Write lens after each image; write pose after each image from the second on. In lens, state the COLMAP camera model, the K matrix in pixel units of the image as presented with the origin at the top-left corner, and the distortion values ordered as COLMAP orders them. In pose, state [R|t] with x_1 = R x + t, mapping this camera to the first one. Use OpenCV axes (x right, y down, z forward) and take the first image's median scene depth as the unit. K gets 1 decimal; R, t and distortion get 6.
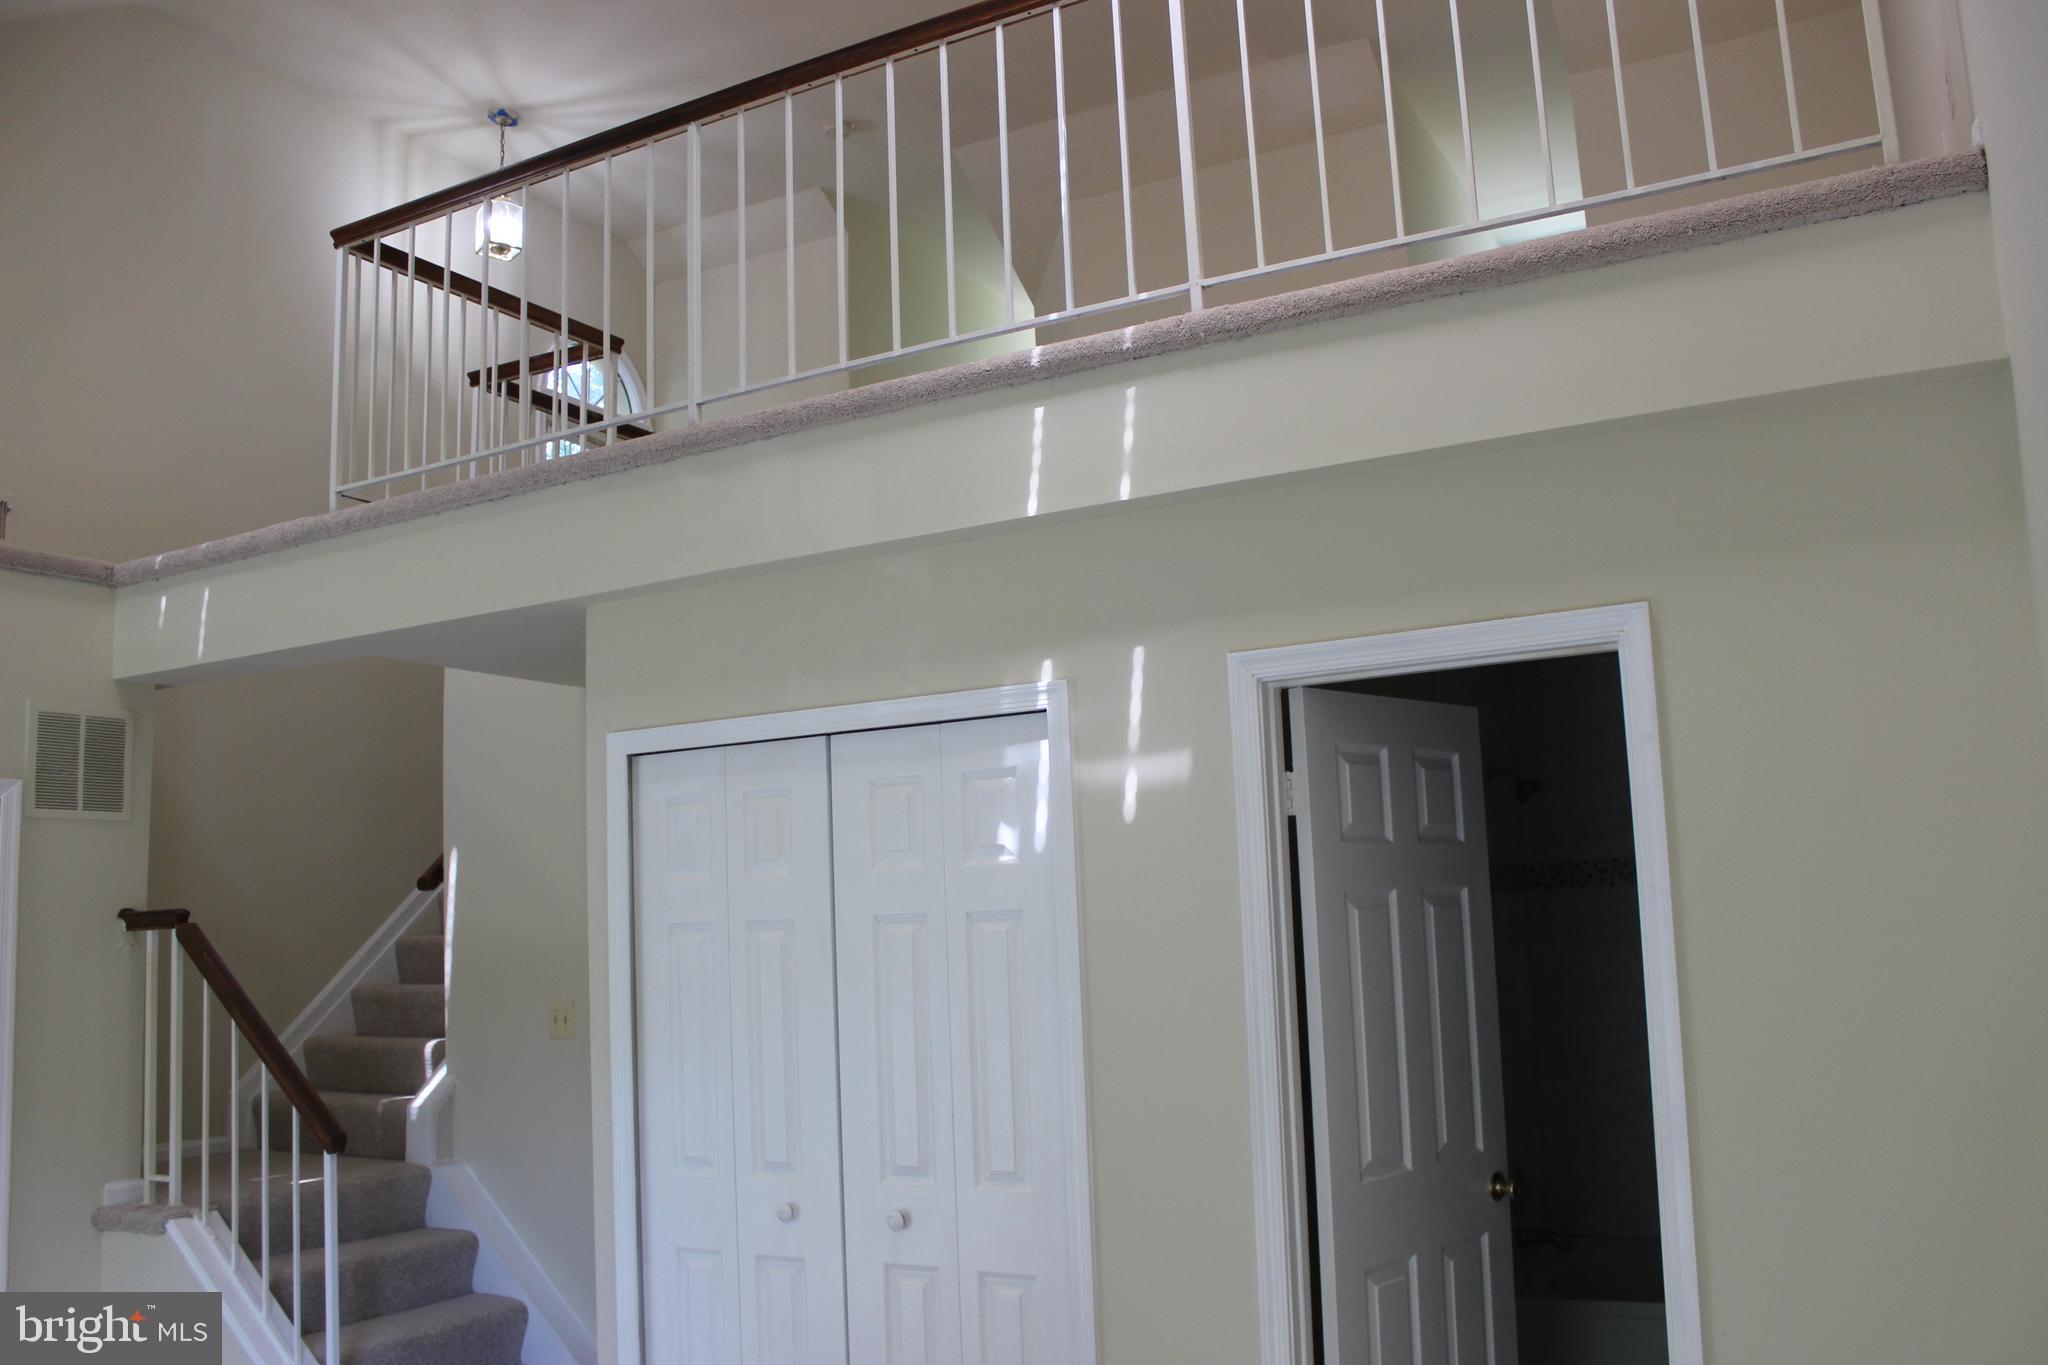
lens RADIAL K [[1734.6, 0, 1030.8], [0, 1734.6, 682.8], [0, 0, 1]] dist [-0.153767, 0.137917]
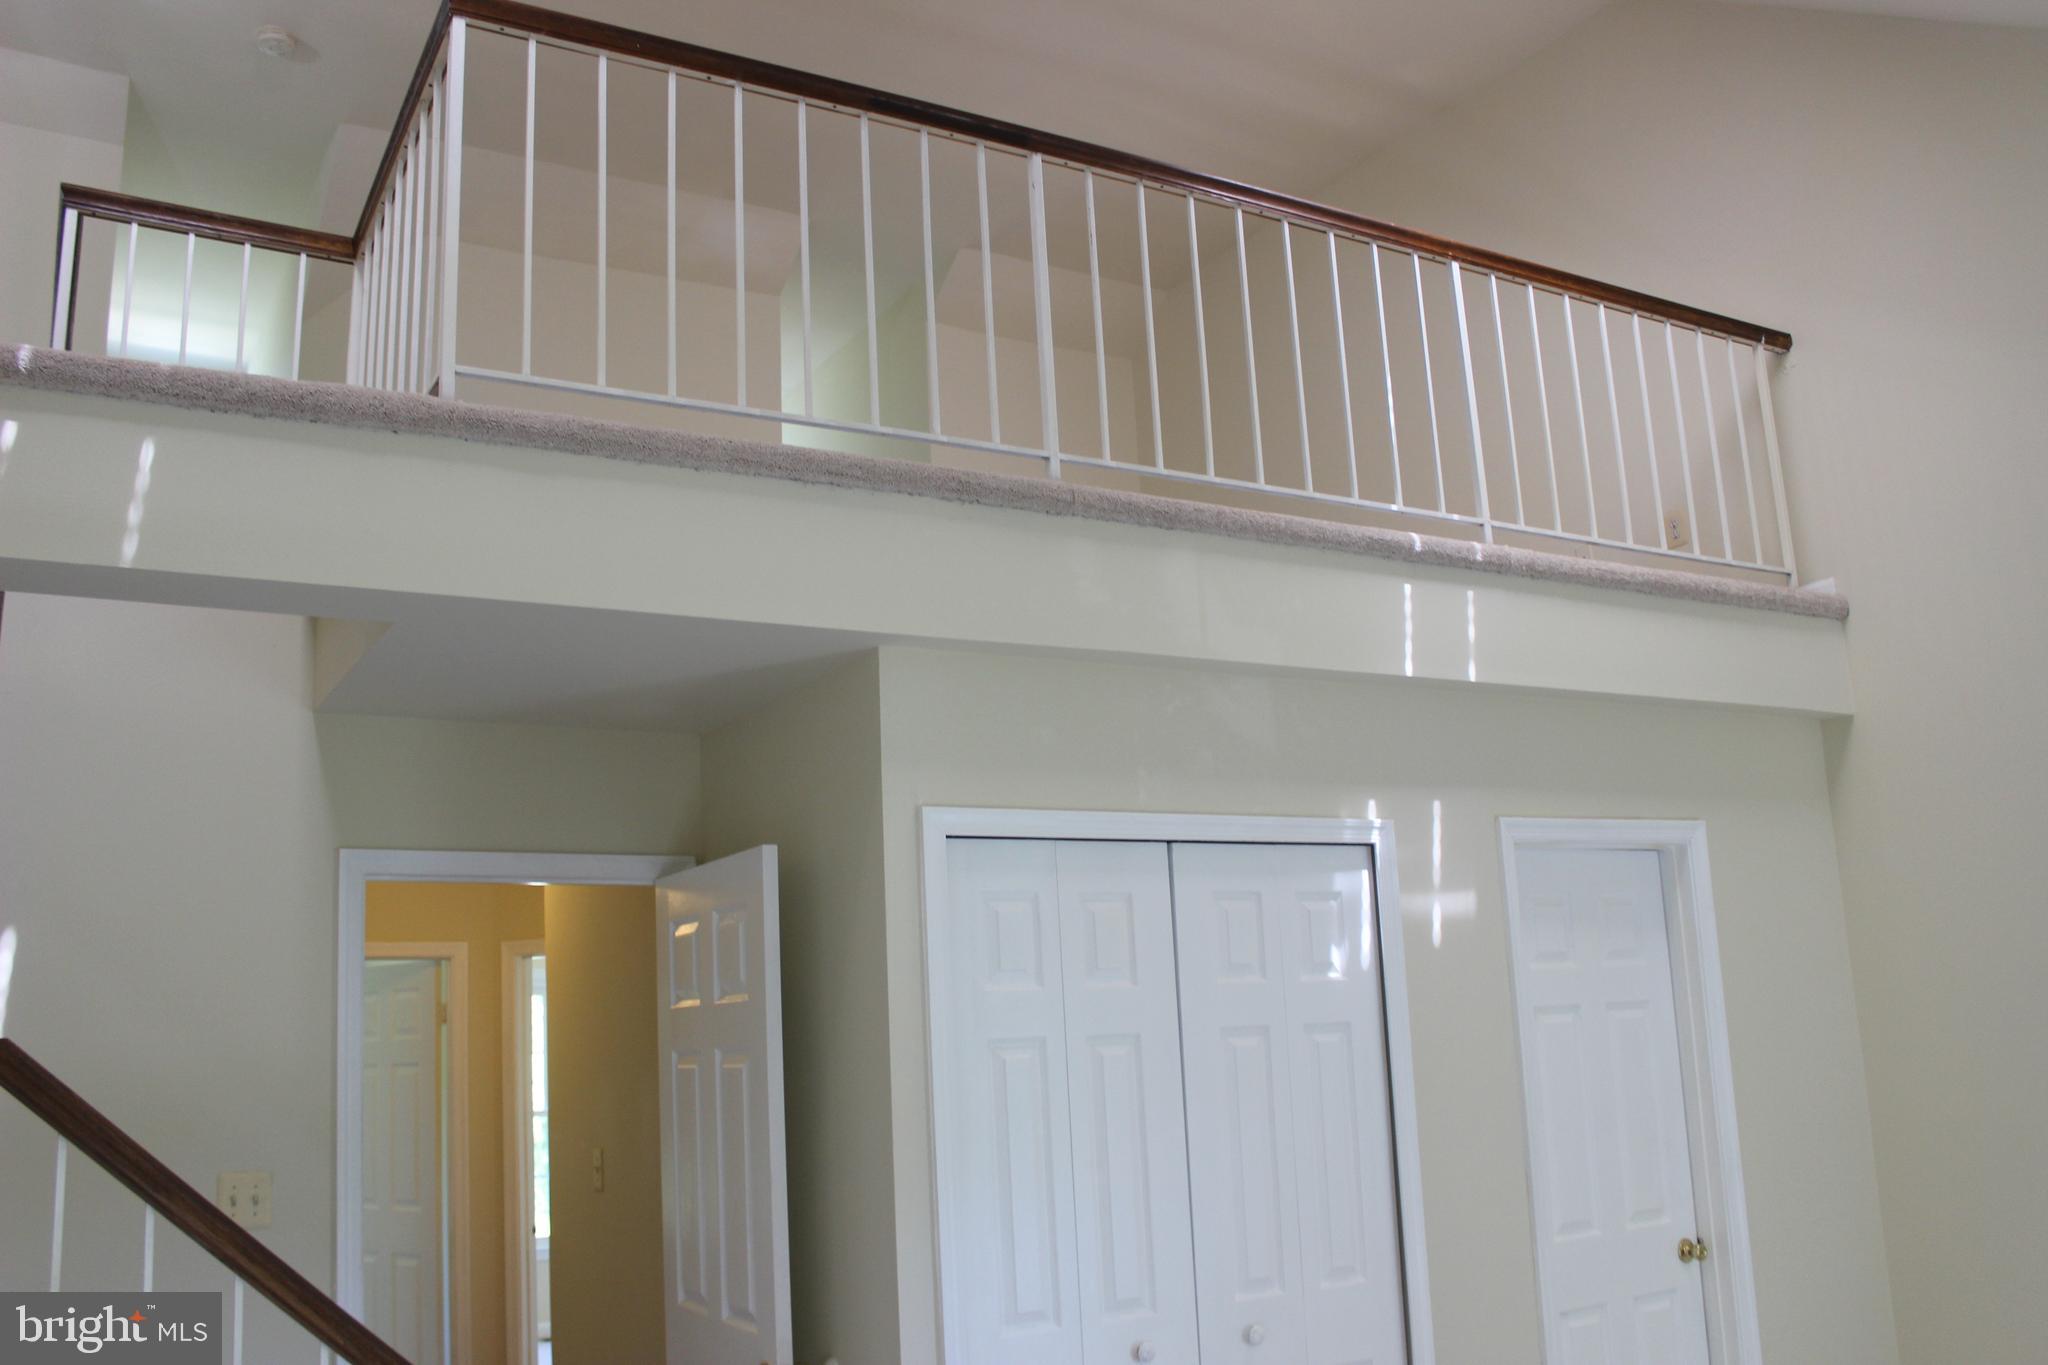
lens RADIAL K [[1734.6, 0, 1087.2], [0, 1734.6, 727.3], [0, 0, 1]] dist [-0.153767, 0.137917]
pose [[0.498650, 0.169184, 0.850132, -1.066162], [-0.090374, 0.985569, -0.143127, 0.119869], [-0.862079, -0.005460, 0.506745, 0.597841]]
